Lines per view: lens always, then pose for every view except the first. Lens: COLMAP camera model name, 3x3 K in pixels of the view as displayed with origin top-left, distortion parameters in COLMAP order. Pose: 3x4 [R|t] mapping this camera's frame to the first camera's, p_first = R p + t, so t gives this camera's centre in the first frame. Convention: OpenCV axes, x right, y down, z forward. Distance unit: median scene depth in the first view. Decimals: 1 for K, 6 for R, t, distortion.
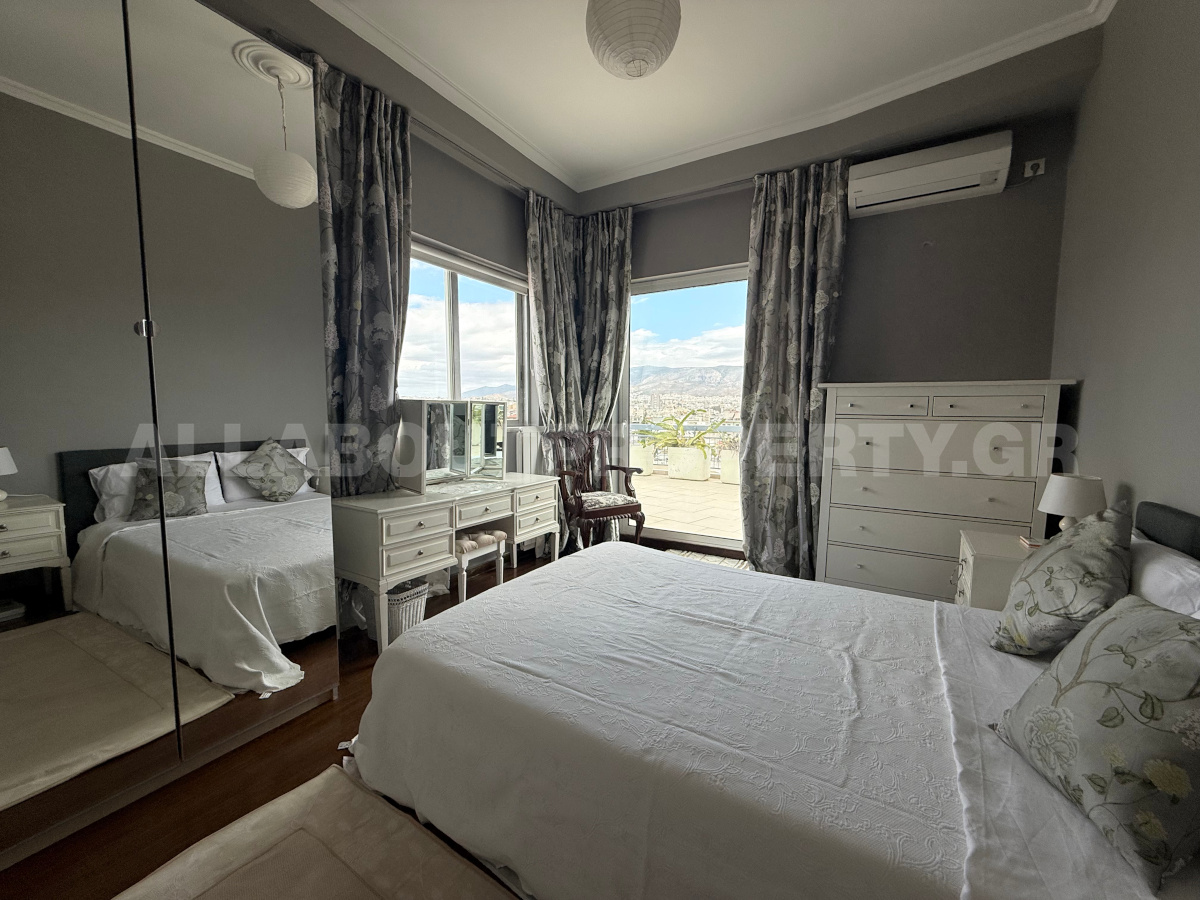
lens RADIAL K [[479.4, 0, 600.0], [0, 479.4, 450.0], [0, 0, 1]] dist [-0.000482, -0.000415]
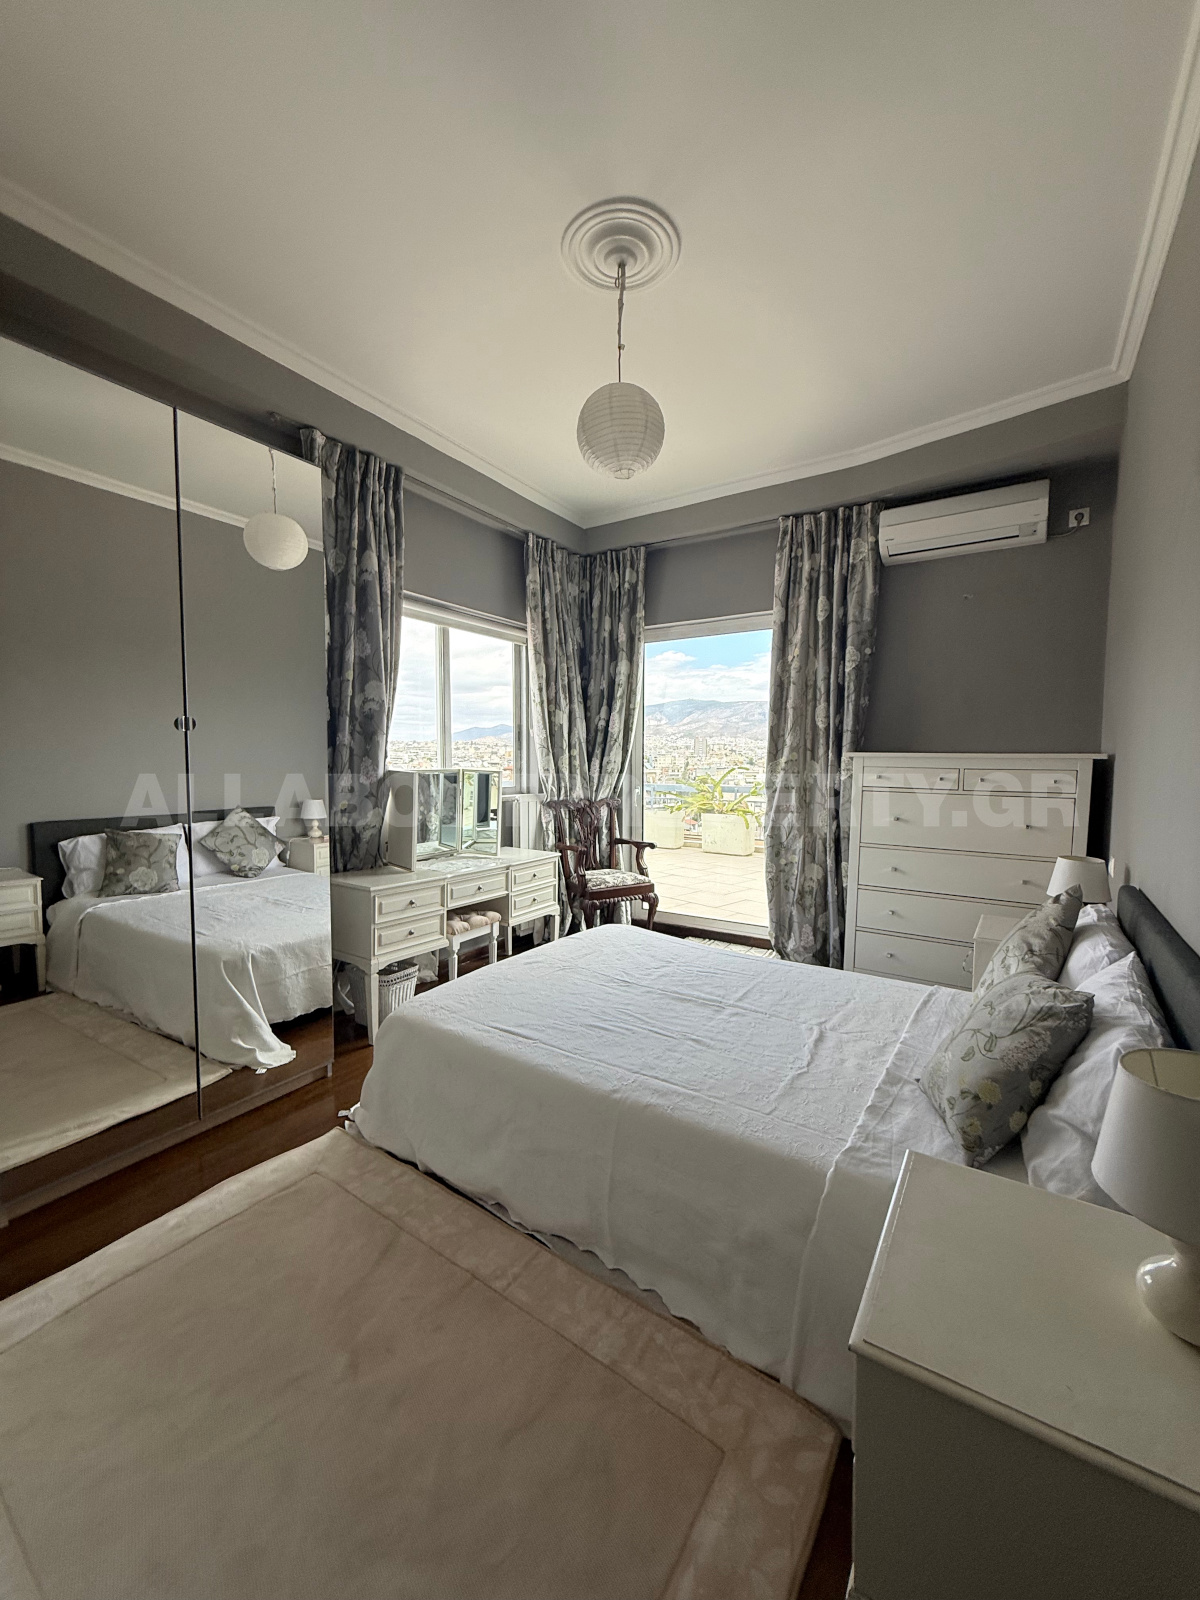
lens RADIAL K [[639.1, 0, 599.7], [0, 639.1, 798.2], [0, 0, 1]] dist [-0.000482, -0.000415]
pose [[0.999134, 0.003410, -0.041479, 0.042204], [-0.004275, 0.999775, -0.020781, -0.022769], [0.041399, 0.020941, 0.998923, -0.206787]]
